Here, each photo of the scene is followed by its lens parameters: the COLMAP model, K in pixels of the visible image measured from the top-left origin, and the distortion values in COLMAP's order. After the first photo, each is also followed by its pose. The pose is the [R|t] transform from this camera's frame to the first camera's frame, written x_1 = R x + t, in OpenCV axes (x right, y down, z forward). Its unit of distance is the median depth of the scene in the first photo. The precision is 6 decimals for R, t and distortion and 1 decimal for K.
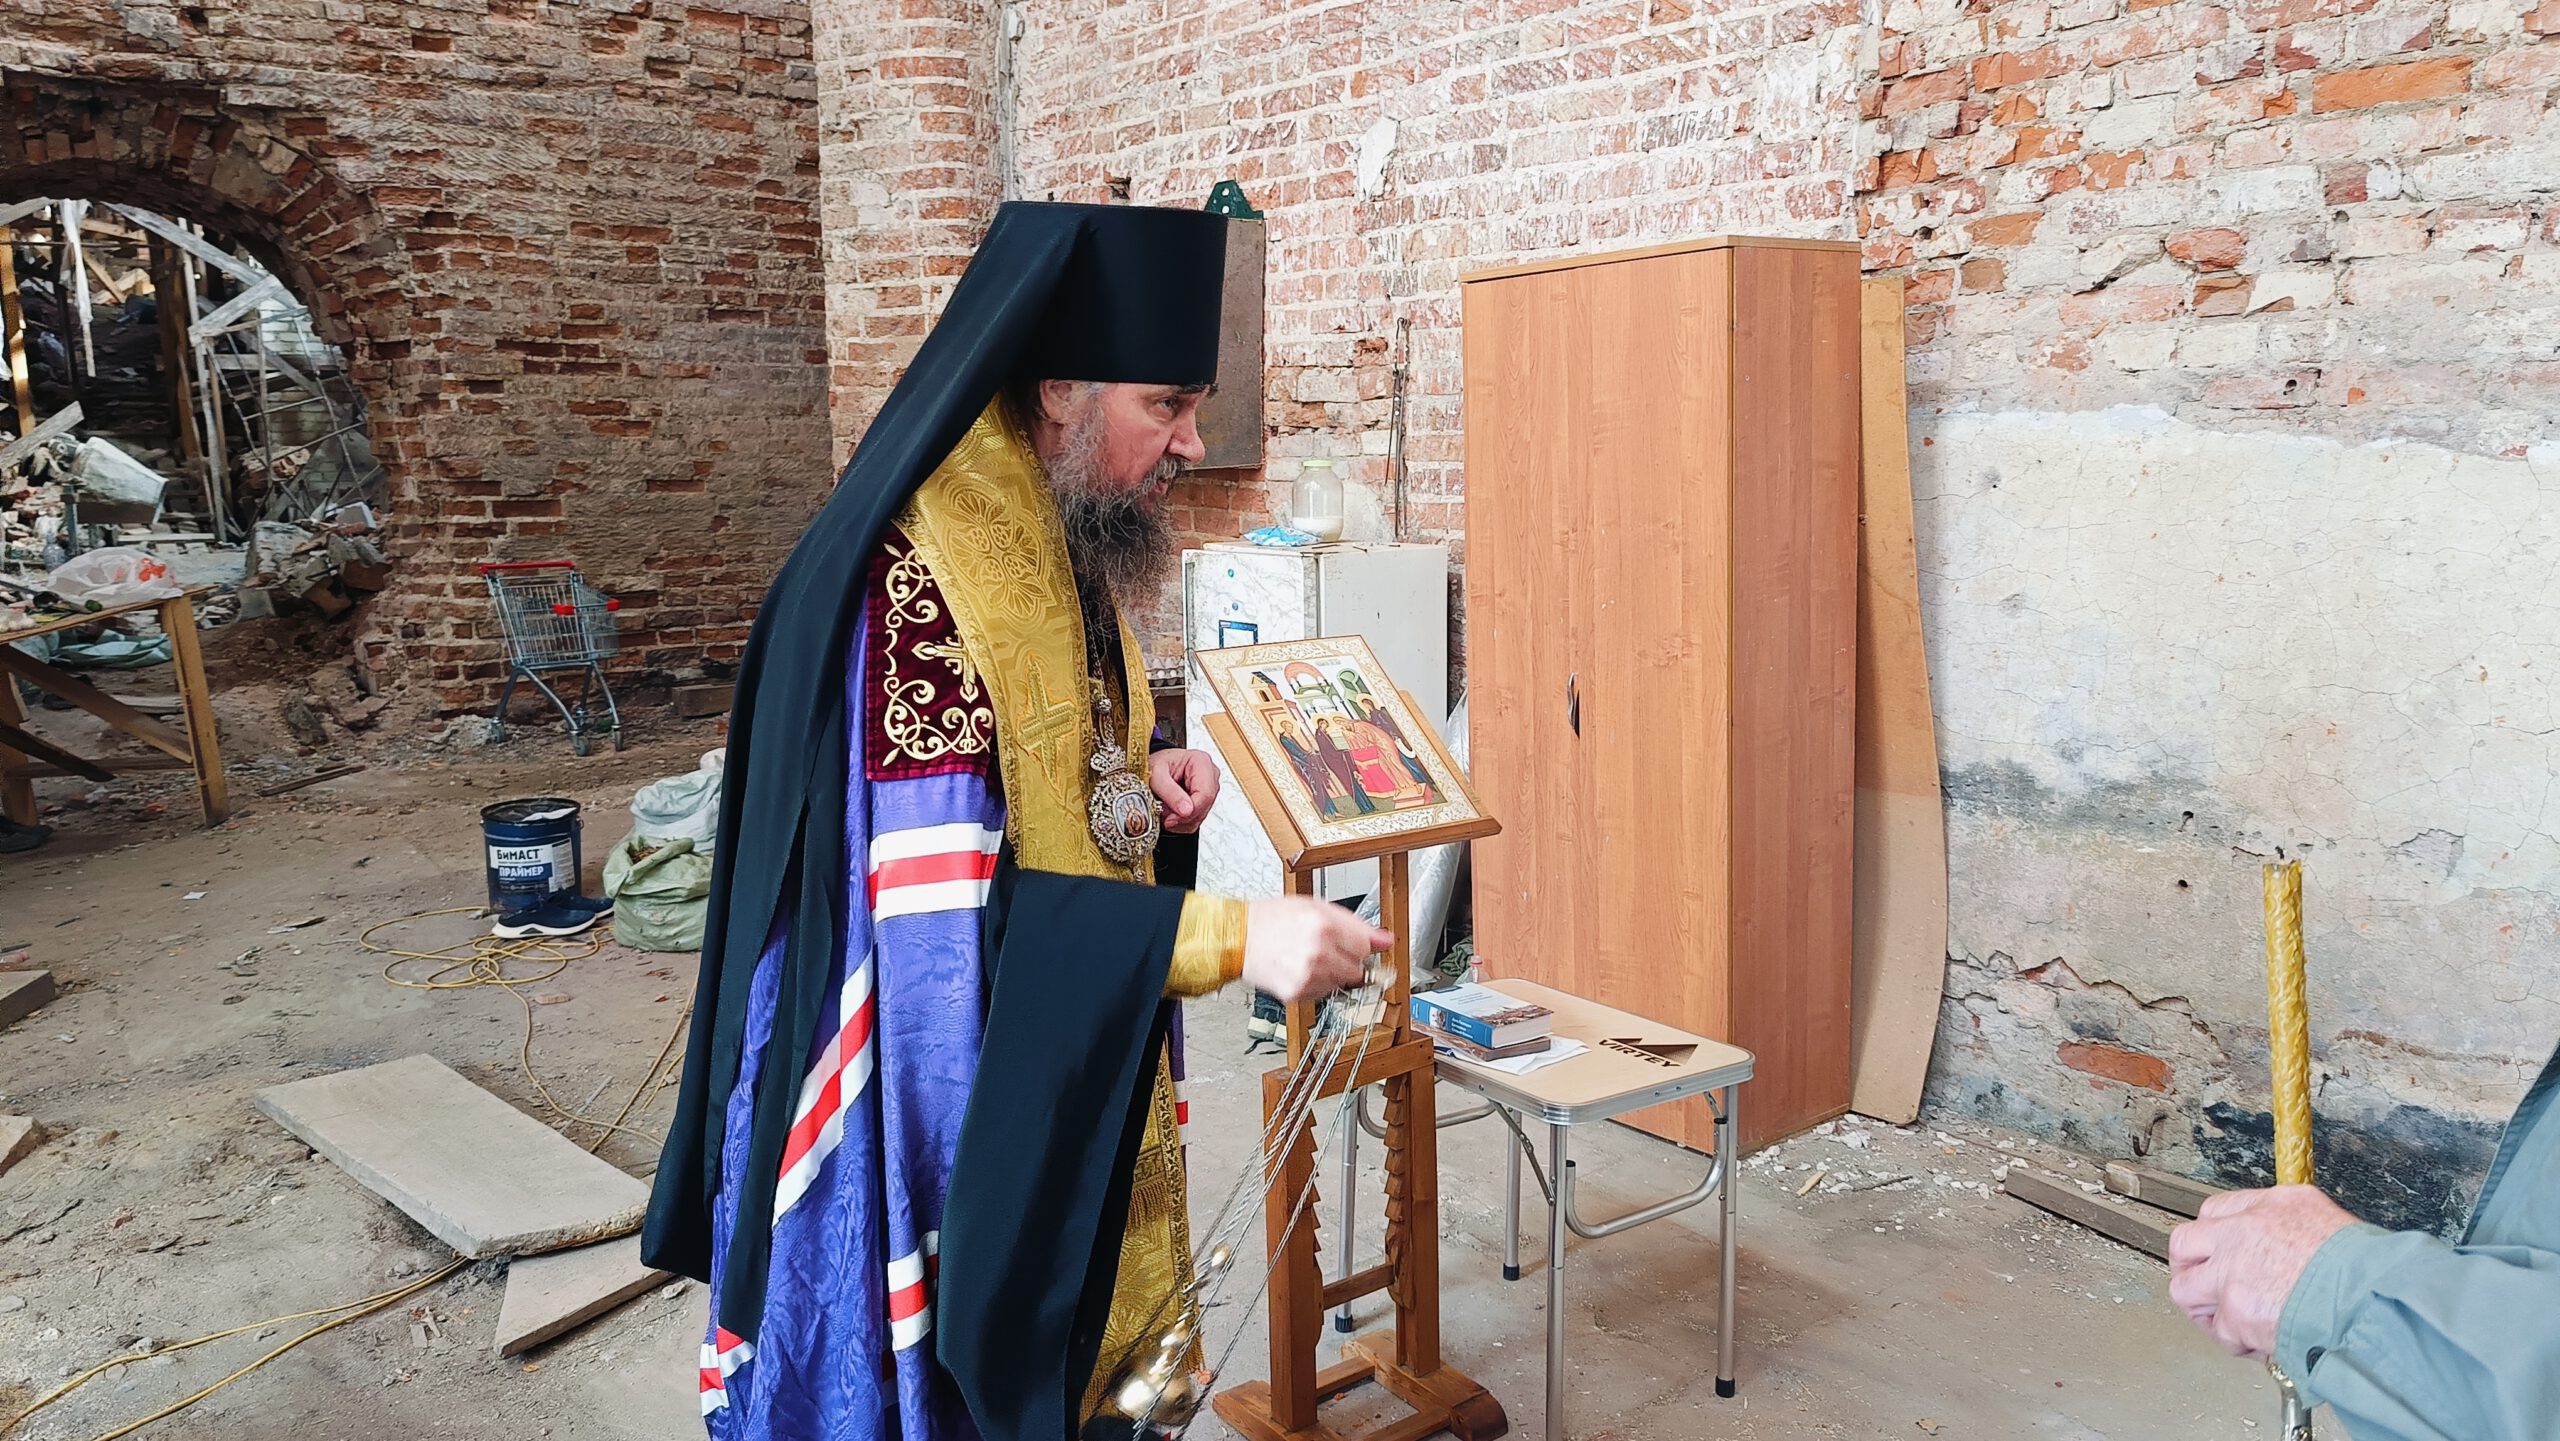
lens RADIAL K [[1748.2, 0, 1261.9], [0, 1748.2, 682.2], [0, 0, 1]] dist [0.051689, -0.054106]
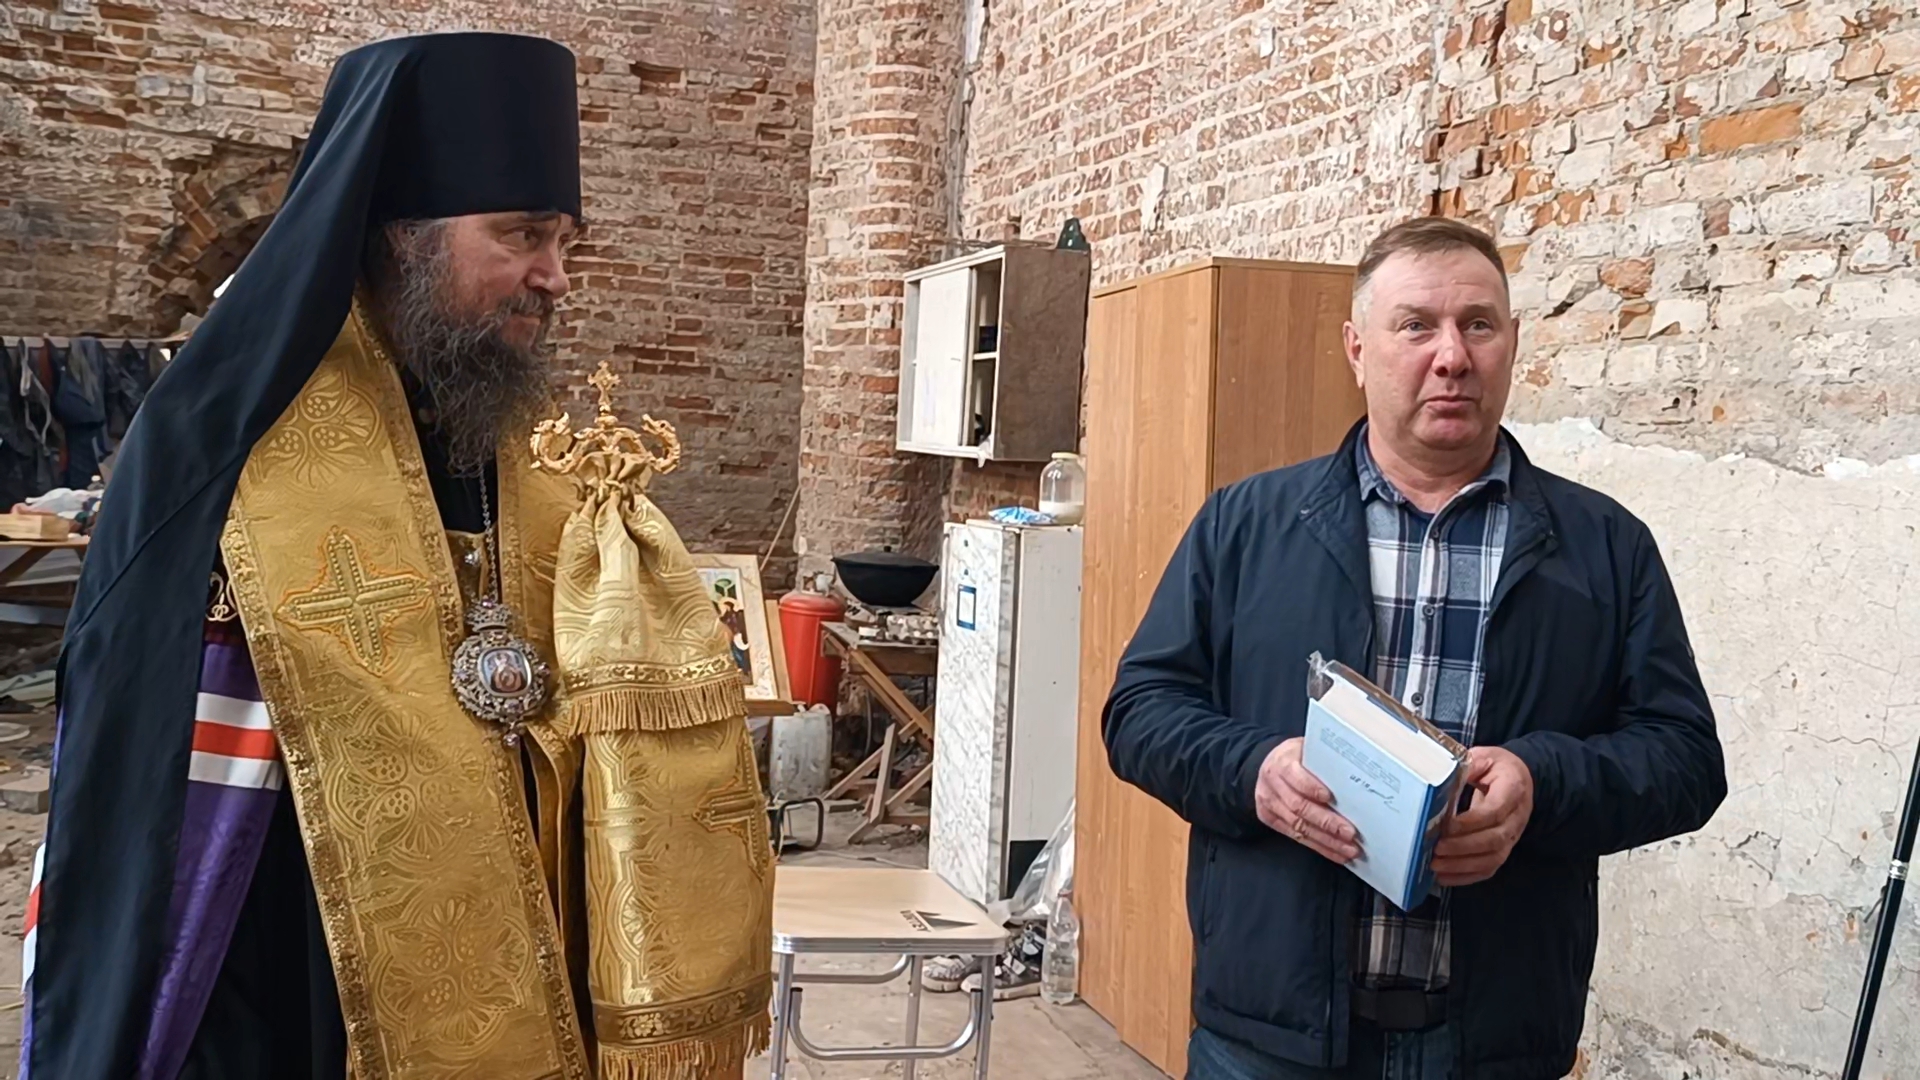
lens RADIAL K [[1713.8, 0, 1012.4], [0, 1713.8, 521.2], [0, 0, 1]] dist [-0.012557, -0.007213]
pose [[0.947991, 0.065624, -0.311458, 0.371172], [-0.100707, 0.990086, -0.097916, 0.030643], [0.301944, 0.124189, 0.945202, -0.059260]]
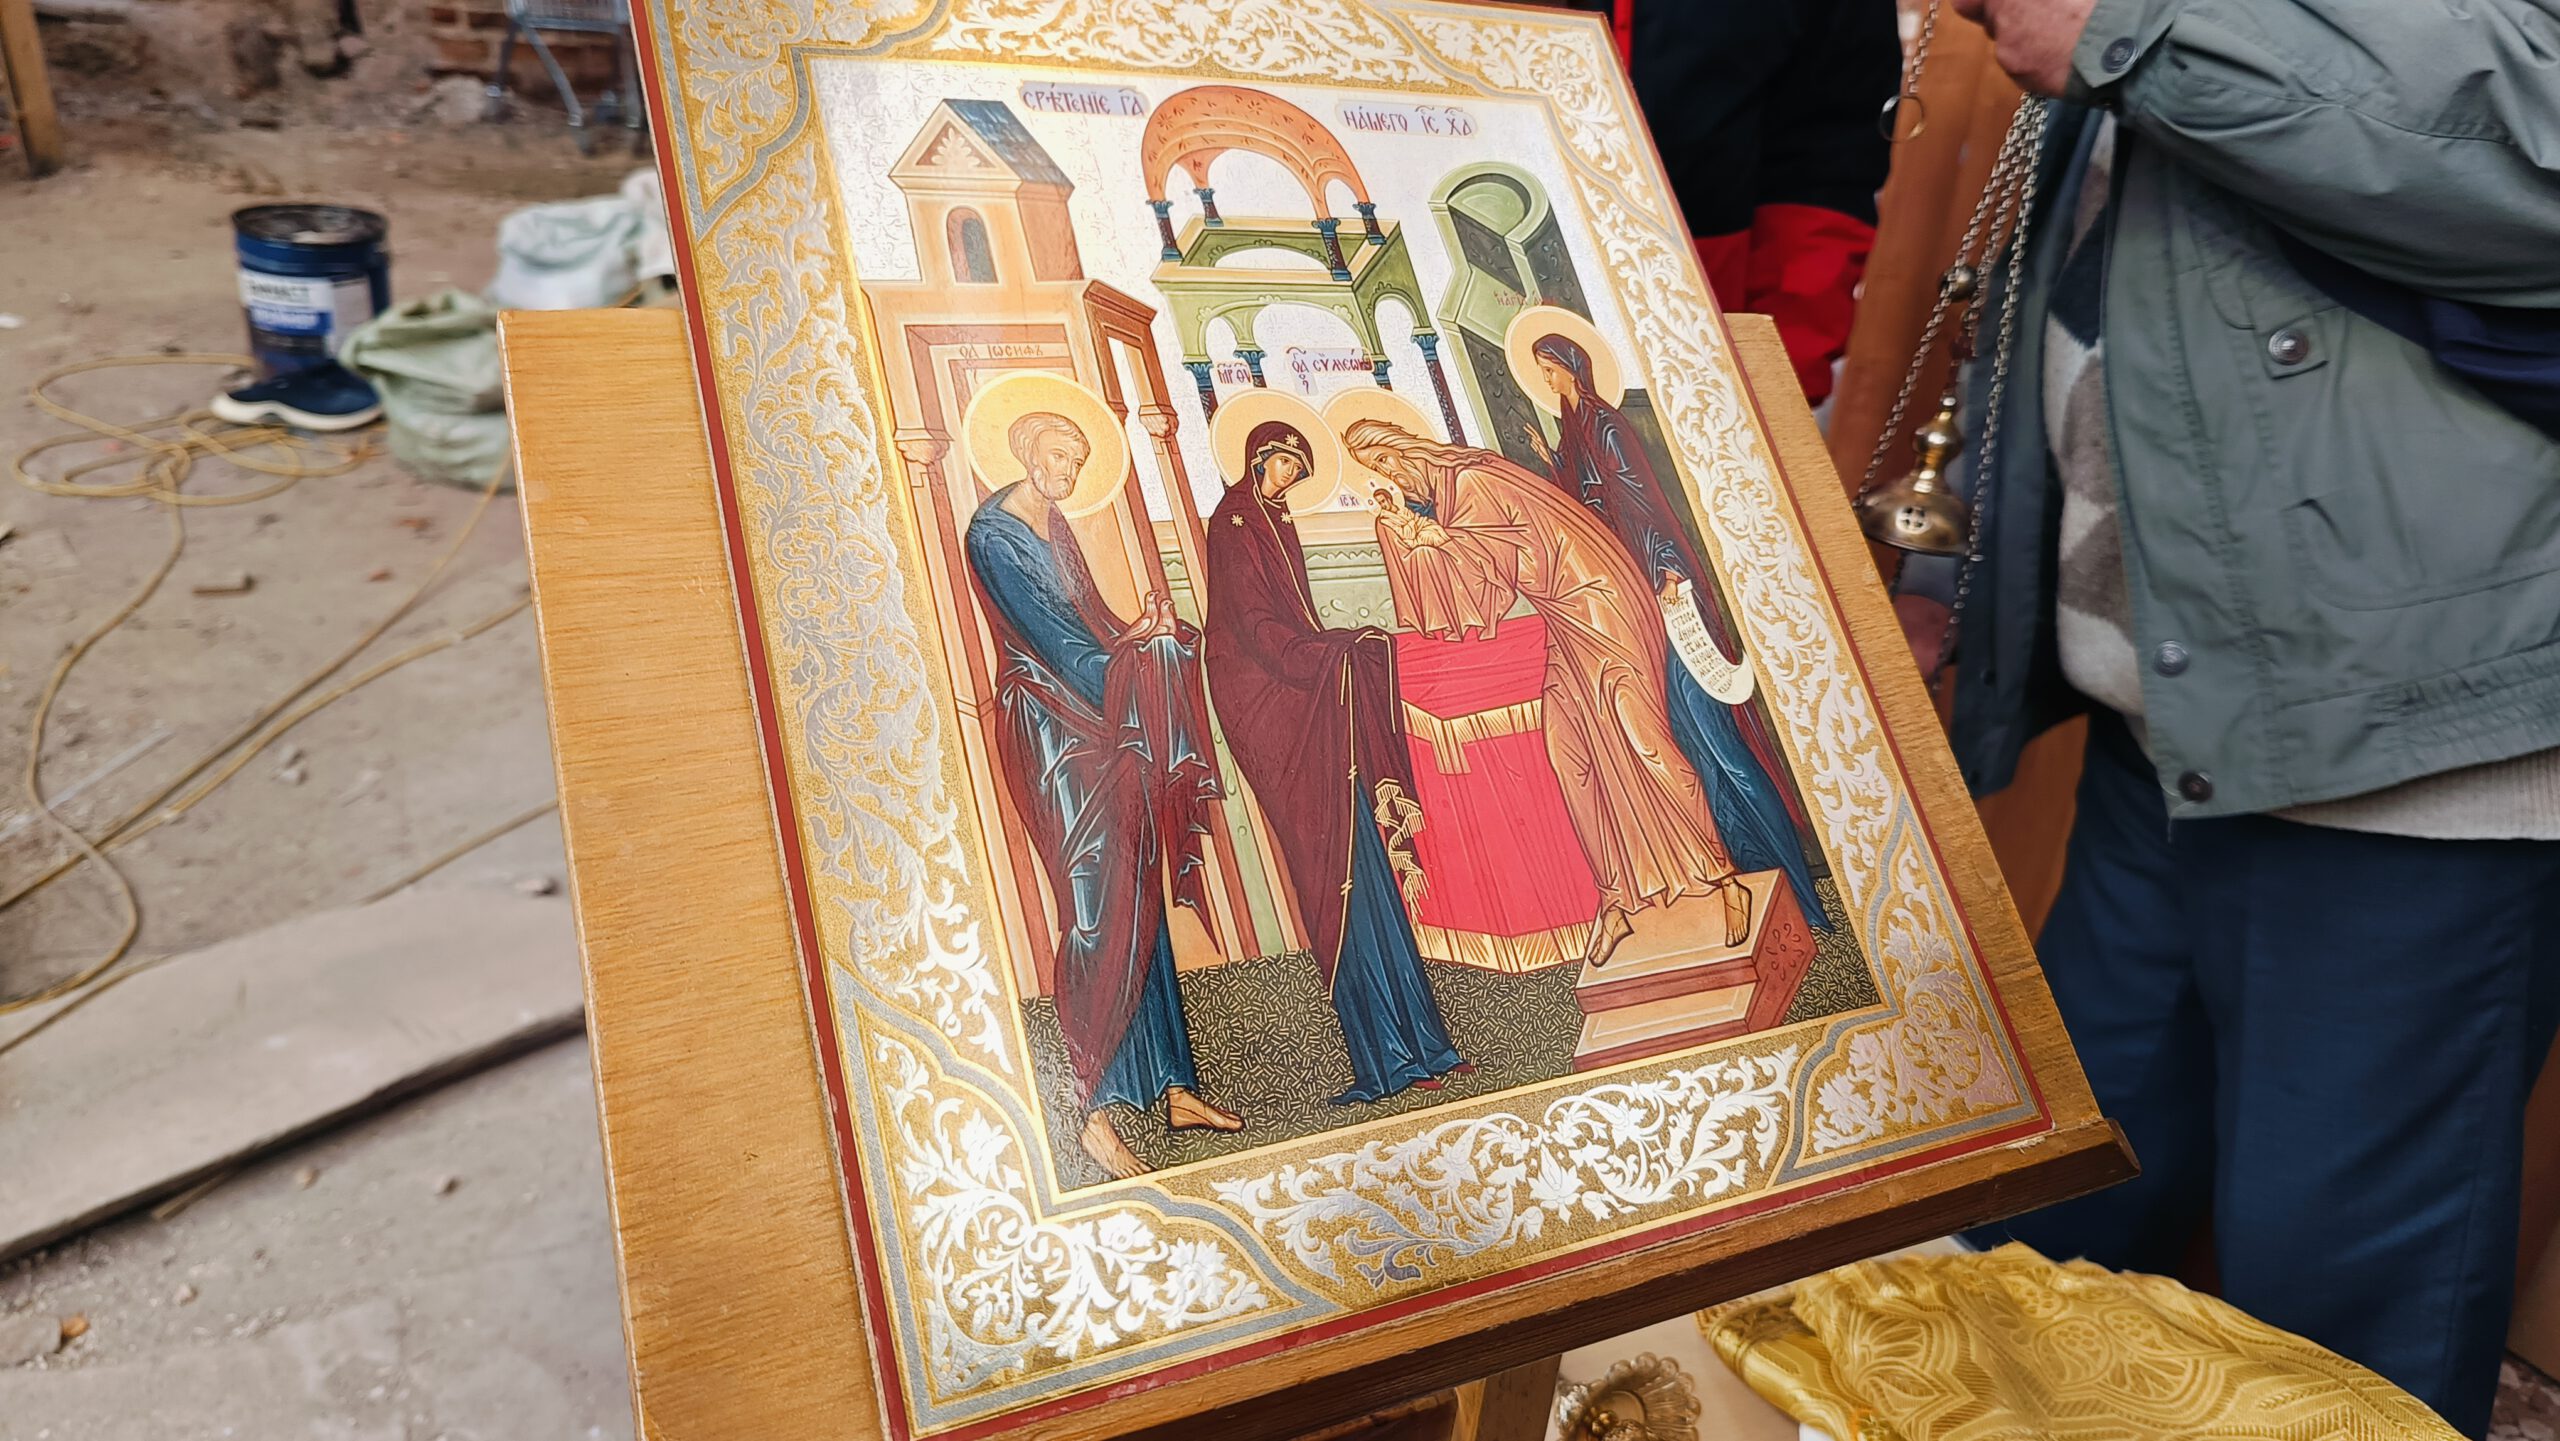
lens RADIAL K [[1748.2, 0, 1233.5], [0, 1748.2, 680.3], [0, 0, 1]] dist [0.051689, -0.054106]
pose [[0.973756, 0.185861, -0.131360, 0.033950], [-0.141909, 0.947051, 0.288022, -0.003324], [0.177937, -0.261822, 0.948572, 0.475483]]
